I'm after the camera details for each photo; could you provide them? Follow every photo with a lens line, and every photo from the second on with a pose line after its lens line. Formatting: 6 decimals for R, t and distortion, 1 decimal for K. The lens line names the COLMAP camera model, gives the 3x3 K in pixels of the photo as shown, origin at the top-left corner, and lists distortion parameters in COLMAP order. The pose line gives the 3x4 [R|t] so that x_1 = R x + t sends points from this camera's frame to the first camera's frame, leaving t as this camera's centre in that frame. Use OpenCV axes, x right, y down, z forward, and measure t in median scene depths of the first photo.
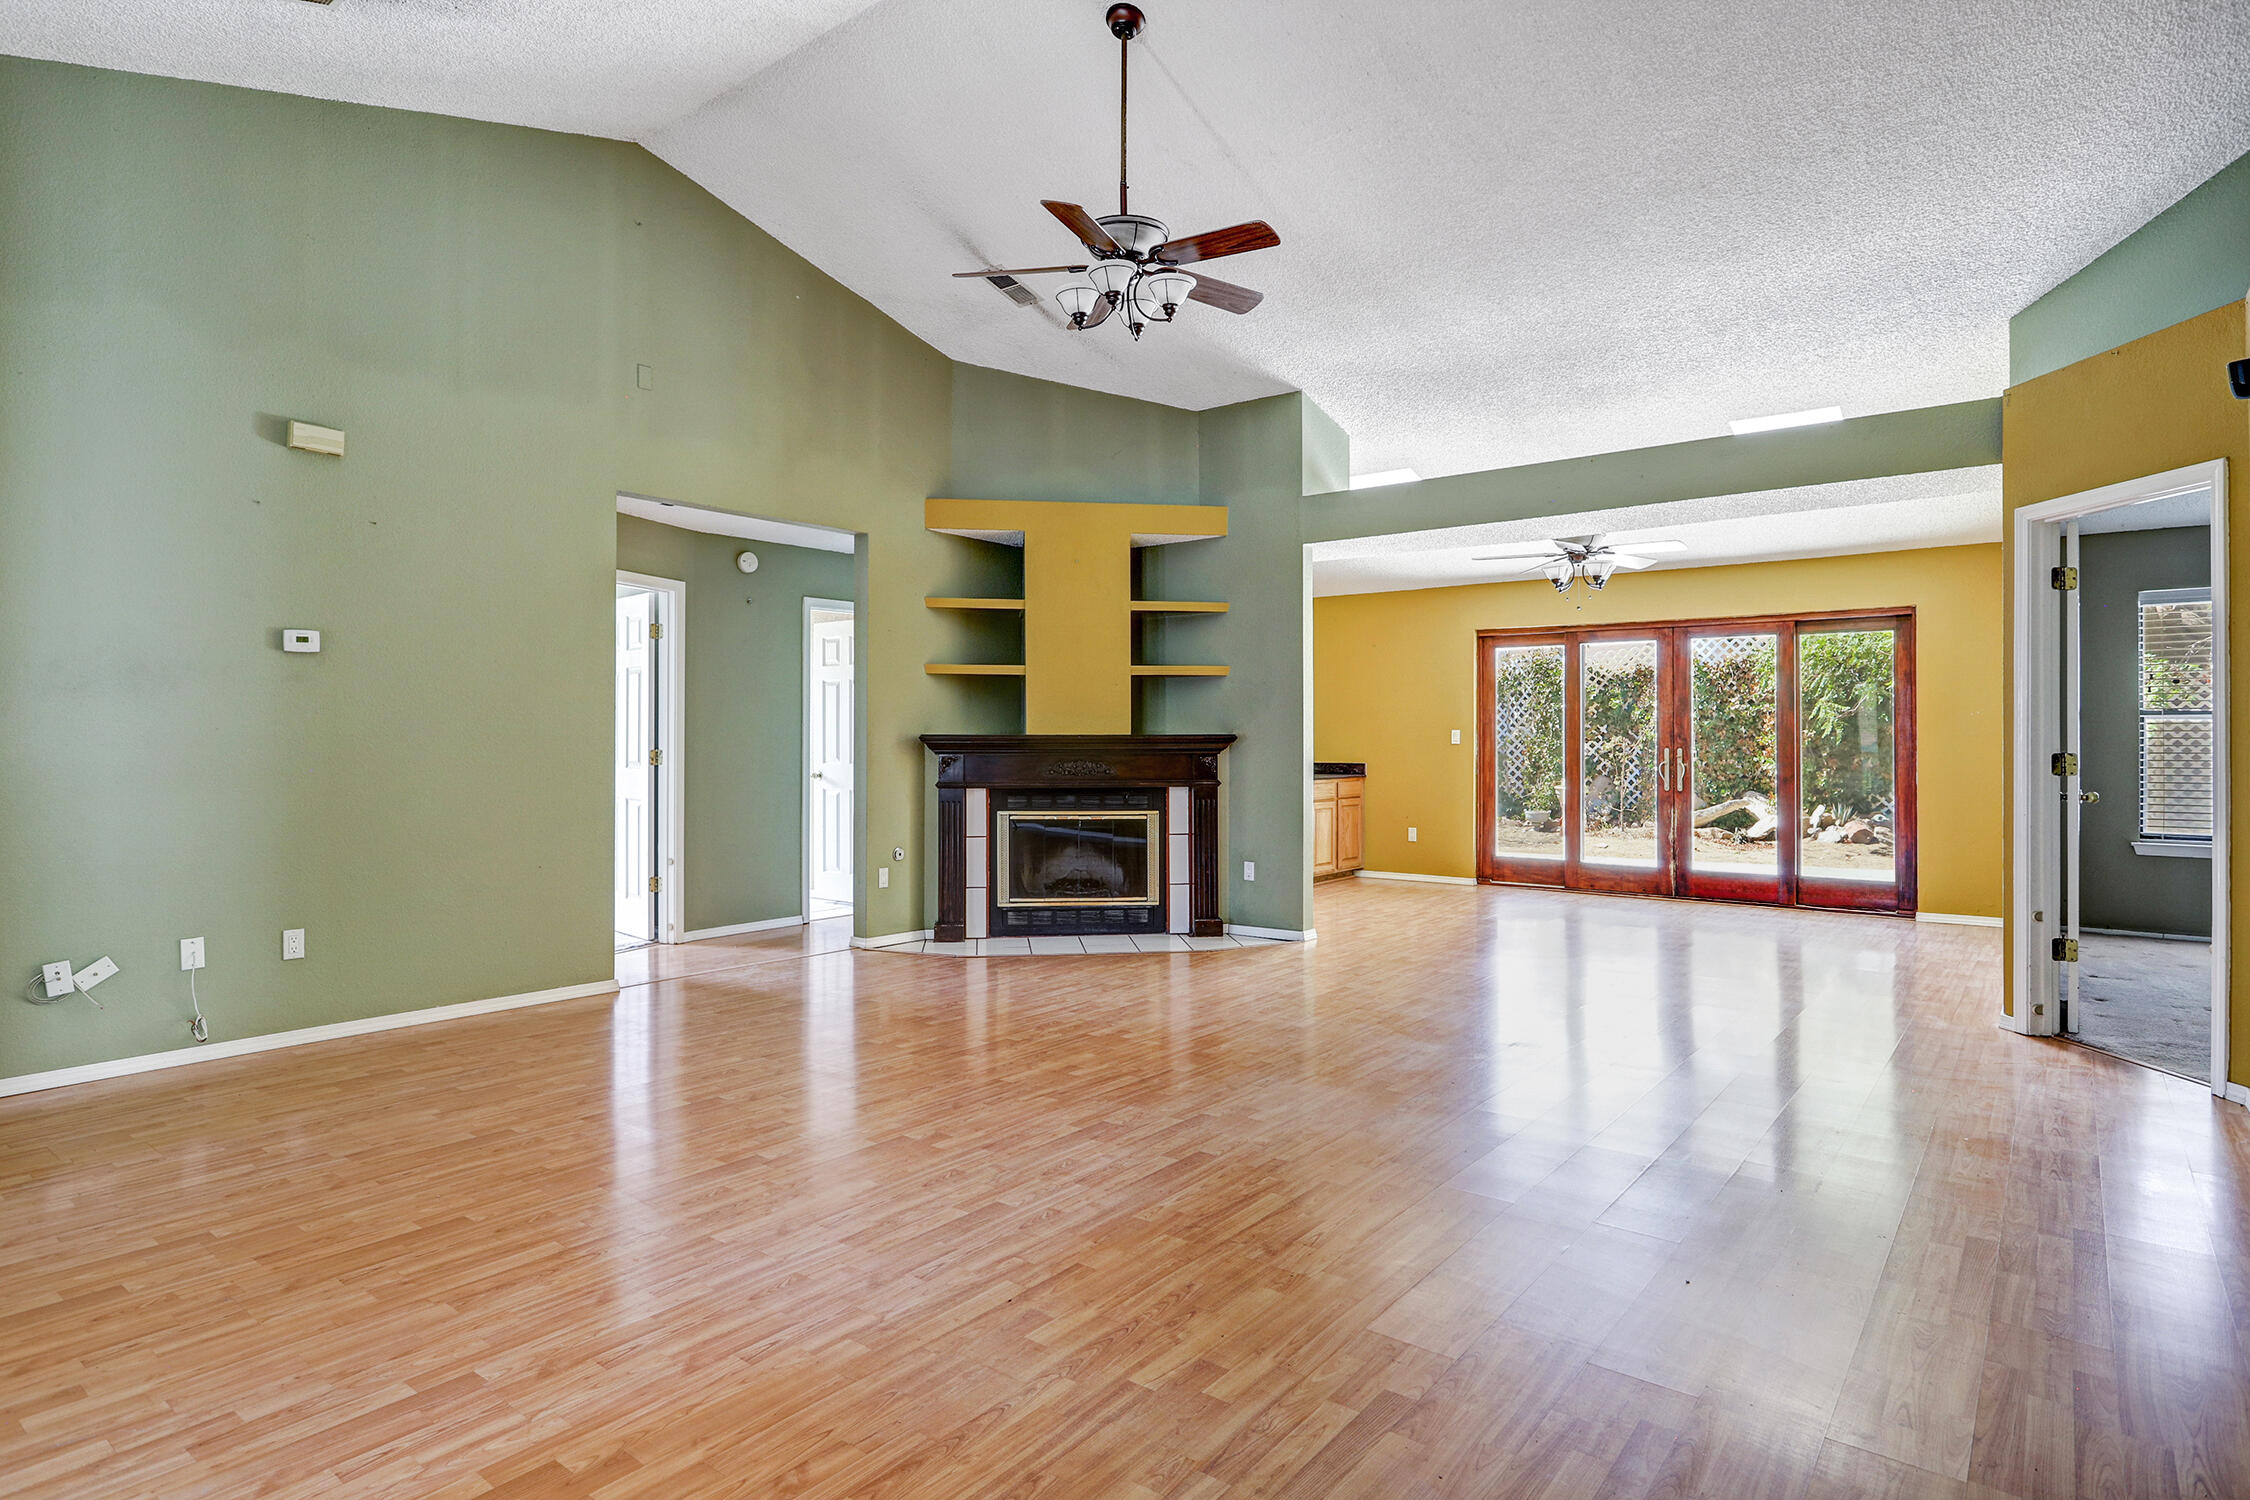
lens RADIAL K [[1172.7, 0, 1125.0], [0, 1172.7, 750.0], [0, 0, 1]] dist [-0.001750, -0.000262]
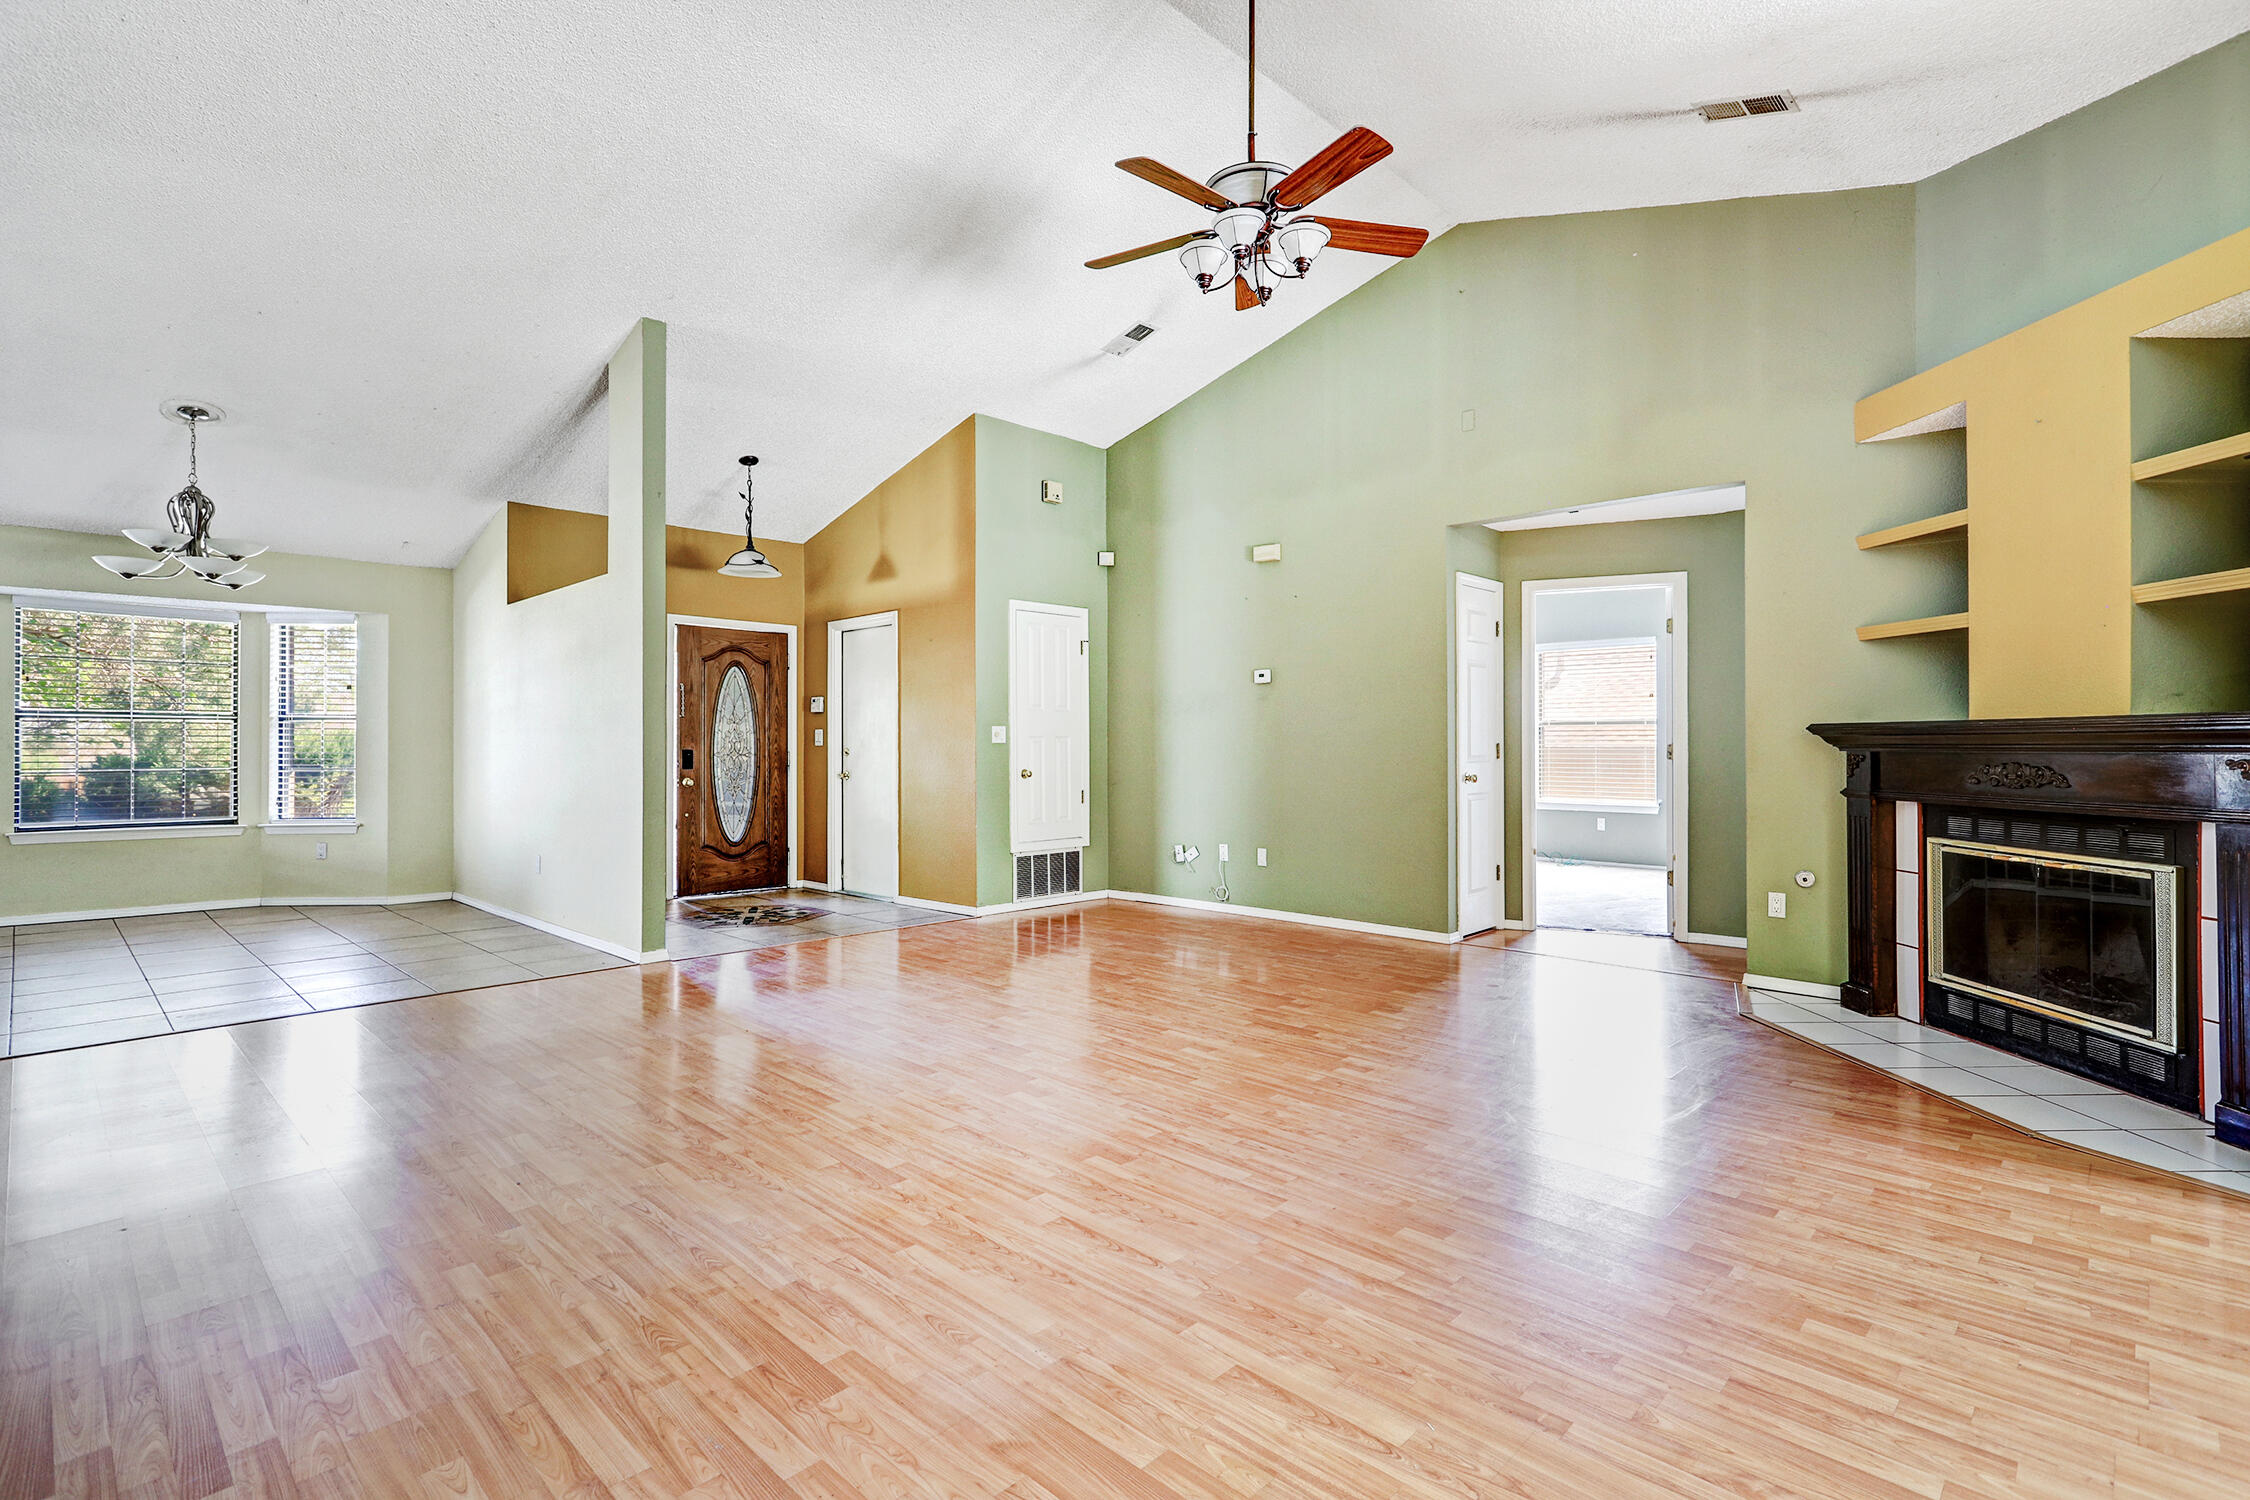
lens RADIAL K [[1055.9, 0, 1125.0], [0, 1055.9, 750.0], [0, 0, 1]] dist [0.000368, -0.000041]
pose [[-0.085271, 0.006305, -0.996338, 0.664323], [-0.006840, 0.999953, 0.006913, 0.002356], [0.996334, 0.007405, -0.085224, 0.757755]]
